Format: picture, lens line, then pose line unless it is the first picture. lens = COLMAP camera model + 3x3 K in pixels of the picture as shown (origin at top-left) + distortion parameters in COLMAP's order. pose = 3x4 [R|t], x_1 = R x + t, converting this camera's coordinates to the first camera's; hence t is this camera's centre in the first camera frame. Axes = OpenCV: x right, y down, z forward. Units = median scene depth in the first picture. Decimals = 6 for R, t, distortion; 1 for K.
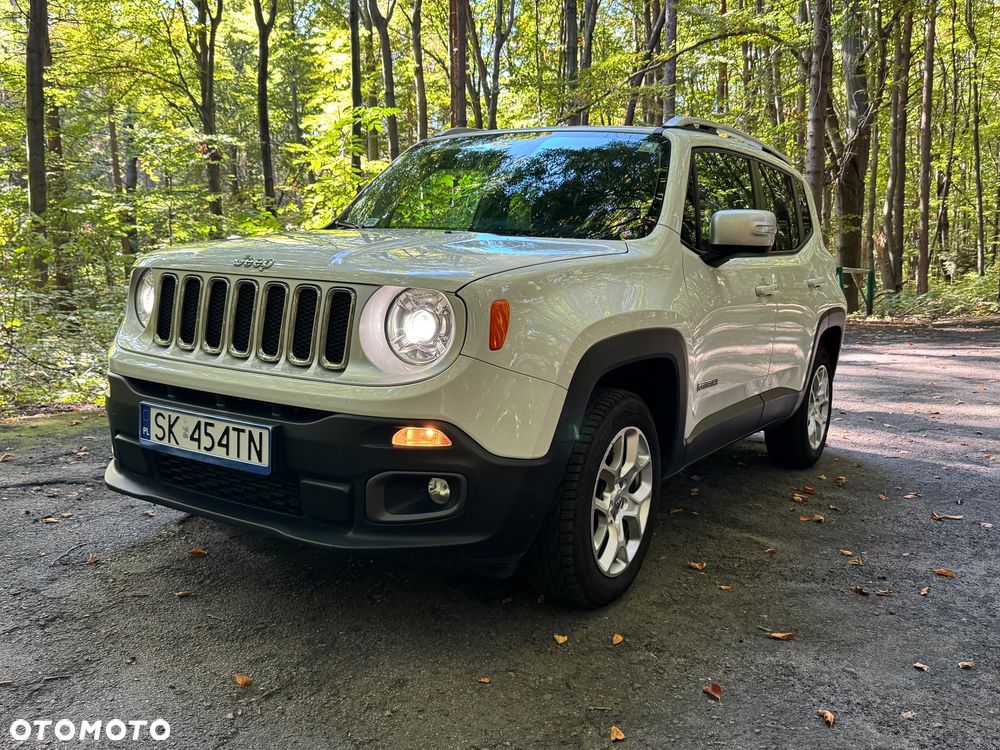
lens RADIAL K [[863.8, 0, 498.9], [0, 863.8, 386.1], [0, 0, 1]] dist [0.065691, -0.098761]
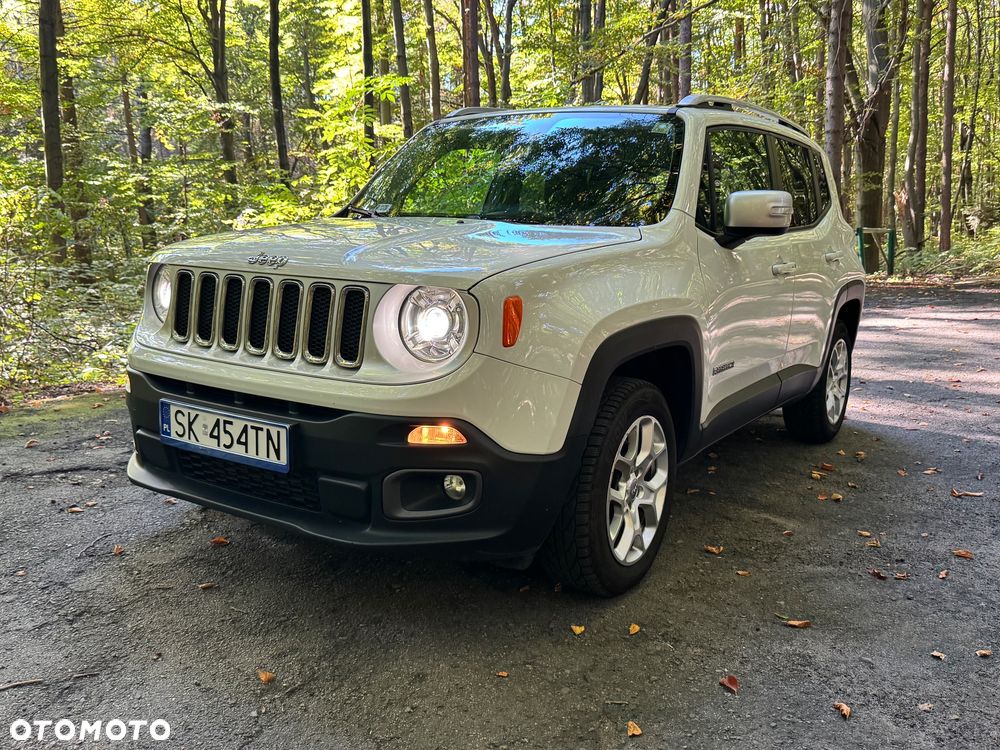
lens RADIAL K [[863.8, 0, 494.9], [0, 863.8, 376.3], [0, 0, 1]] dist [0.065691, -0.098761]
pose [[0.999624, -0.012904, -0.024207, 0.002938], [0.013670, 0.999402, 0.031758, -0.033889], [0.023782, -0.032077, 0.999202, -0.002471]]
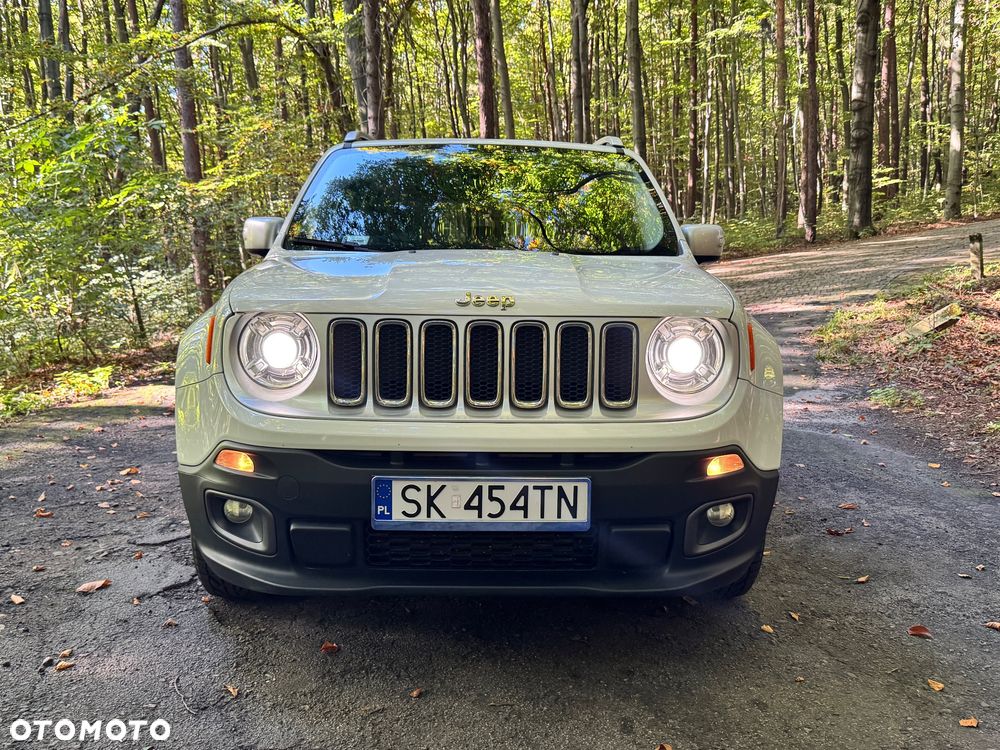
lens RADIAL K [[863.8, 0, 494.4], [0, 863.8, 374.3], [0, 0, 1]] dist [0.065691, -0.098761]
pose [[0.837304, -0.103589, 0.536834, -0.716643], [0.103561, 0.994161, 0.030313, -0.087539], [-0.536840, 0.030214, 0.843143, 0.232949]]
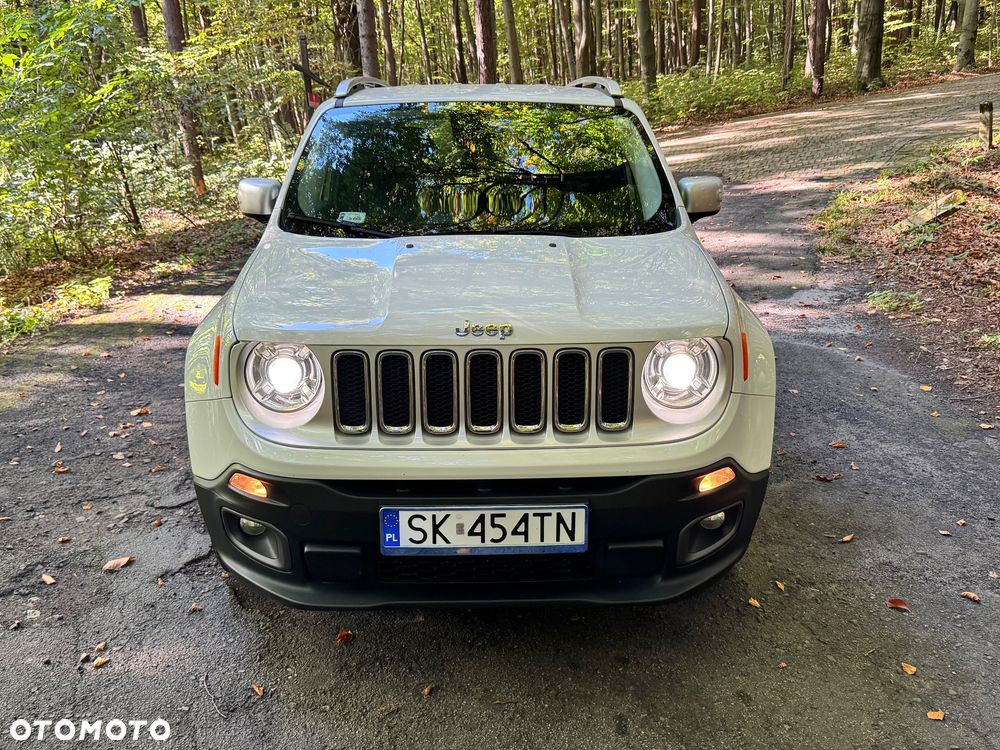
lens RADIAL K [[863.8, 0, 490.1], [0, 863.8, 356.4], [0, 0, 1]] dist [0.065691, -0.098761]
pose [[0.836697, -0.194750, 0.511869, -0.704005], [0.121532, 0.977360, 0.173198, -0.255274], [-0.534011, -0.082706, 0.841423, 0.218276]]
